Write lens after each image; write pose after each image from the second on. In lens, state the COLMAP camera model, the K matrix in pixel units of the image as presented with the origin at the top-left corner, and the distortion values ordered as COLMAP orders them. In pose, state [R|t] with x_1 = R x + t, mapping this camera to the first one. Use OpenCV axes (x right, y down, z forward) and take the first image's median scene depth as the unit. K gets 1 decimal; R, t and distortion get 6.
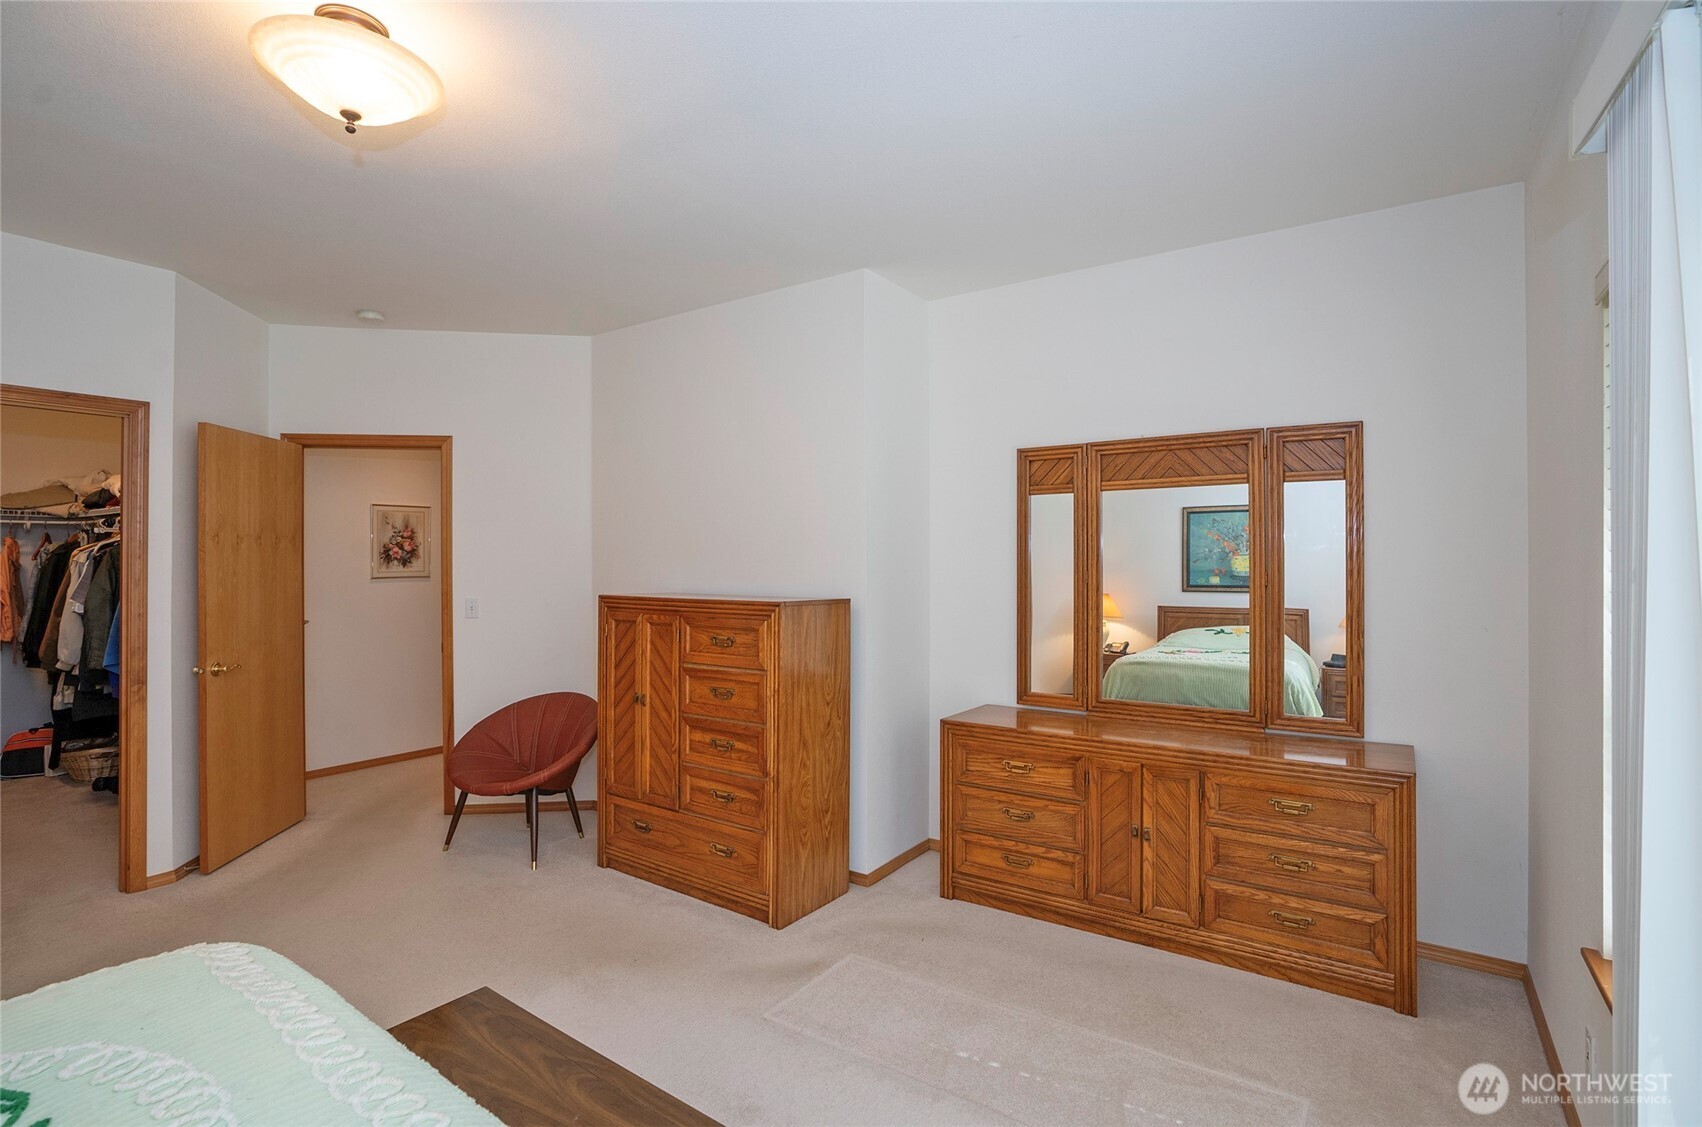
lens RADIAL K [[796.7, 0, 856.7], [0, 796.7, 569.6], [0, 0, 1]] dist [-0.056204, 0.023809]
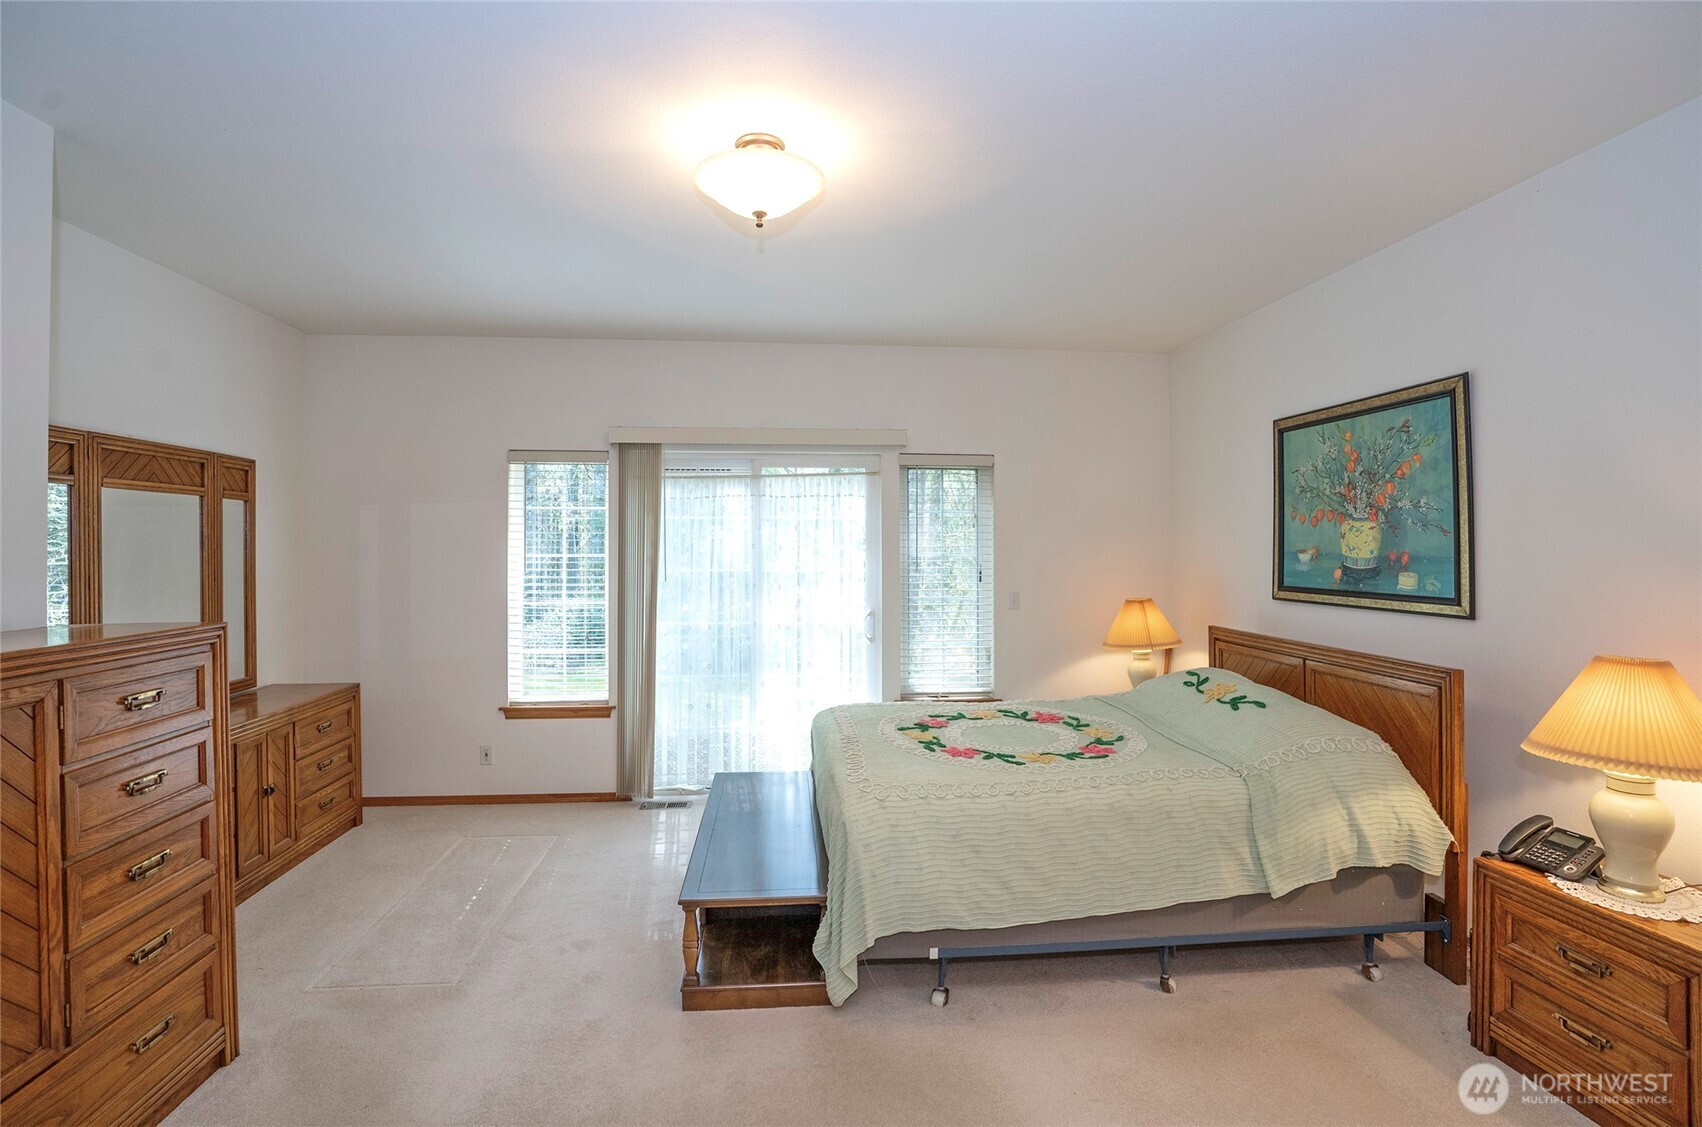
lens RADIAL K [[796.7, 0, 856.7], [0, 796.7, 569.6], [0, 0, 1]] dist [-0.056204, 0.023809]
pose [[-0.655292, -0.019033, 0.755136, -1.101503], [0.004040, 0.999580, 0.028700, -0.029883], [-0.755365, 0.021858, -0.654939, 1.086952]]
